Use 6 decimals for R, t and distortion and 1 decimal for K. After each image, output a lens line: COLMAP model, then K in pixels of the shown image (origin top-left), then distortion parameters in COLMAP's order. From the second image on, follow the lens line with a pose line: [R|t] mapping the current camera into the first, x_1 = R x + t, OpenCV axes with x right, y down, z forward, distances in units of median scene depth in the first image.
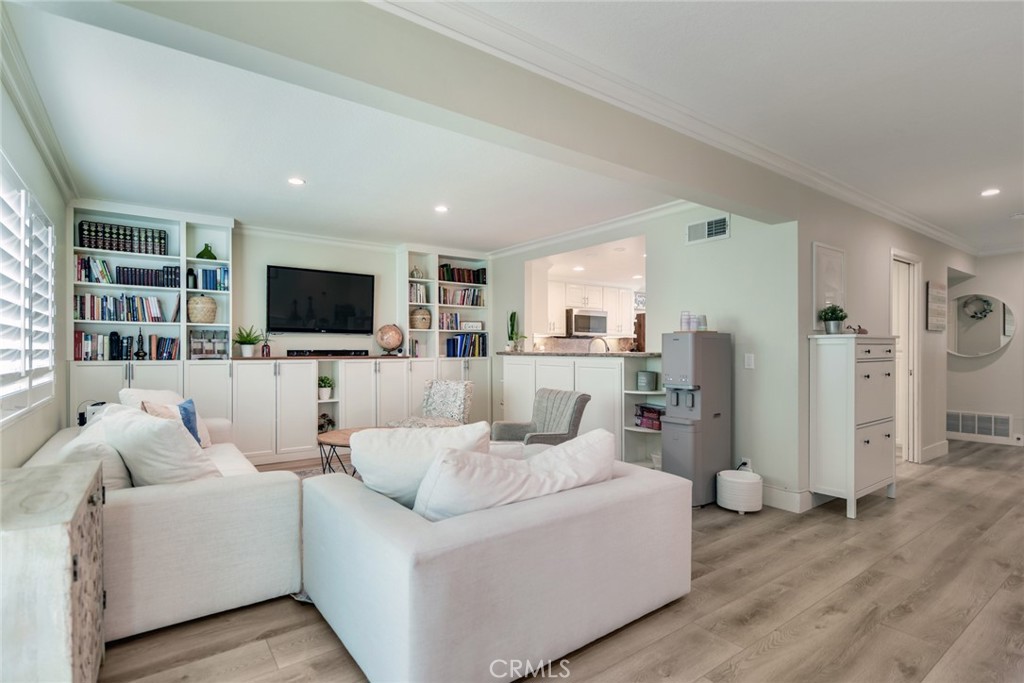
lens RADIAL K [[499.0, 0, 505.7], [0, 499.0, 347.5], [0, 0, 1]] dist [0.000619, -0.000135]
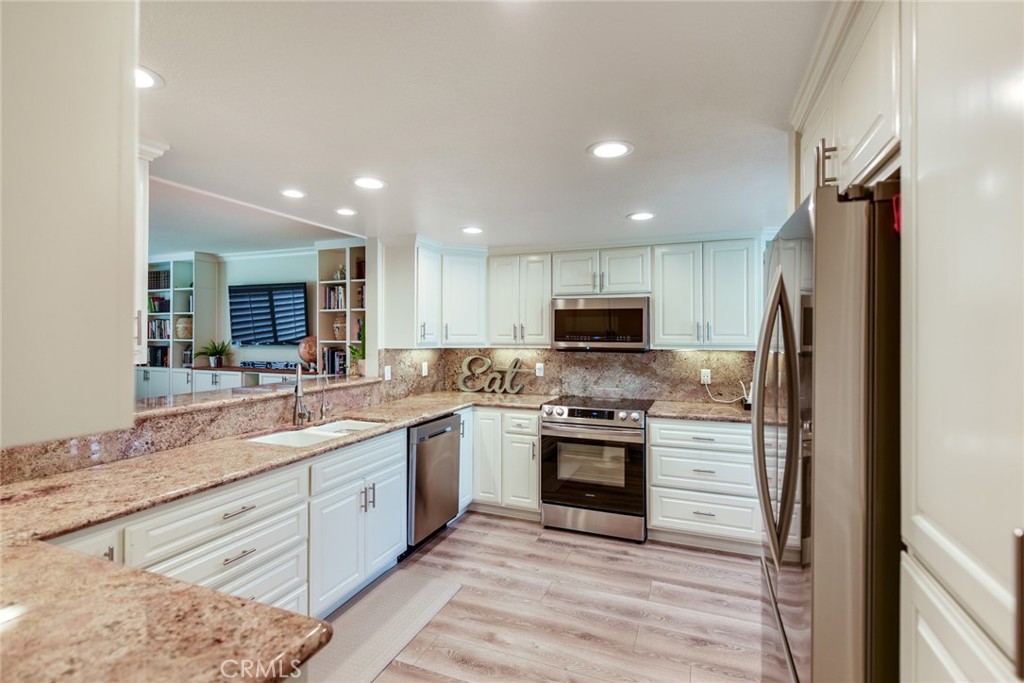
lens RADIAL K [[472.3, 0, 518.6], [0, 472.3, 332.3], [0, 0, 1]] dist [0.005998, 0.000795]
pose [[0.532574, -0.002469, -0.846380, 0.834056], [-0.000195, 0.999995, -0.003040, -0.060461], [0.846383, 0.001784, 0.532571, 1.051368]]
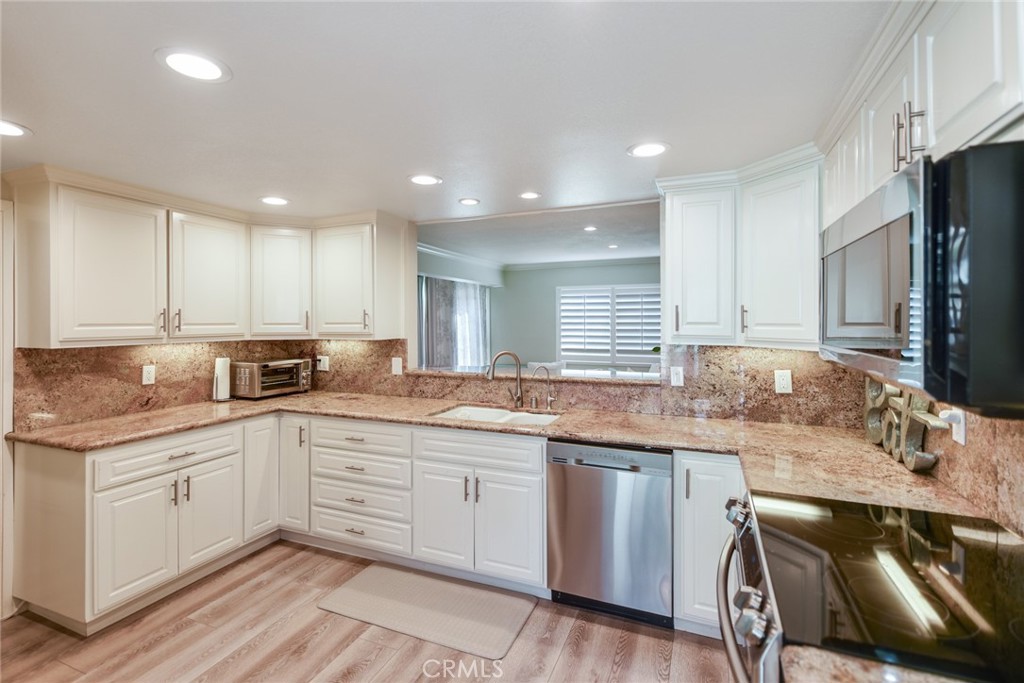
lens RADIAL K [[472.3, 0, 512.7], [0, 472.3, 328.6], [0, 0, 1]] dist [0.005998, 0.000795]
pose [[-0.857638, 0.006140, -0.514217, 0.514687], [0.000586, 0.999940, 0.010963, -0.059050], [0.514253, 0.009101, -0.857590, 1.675504]]
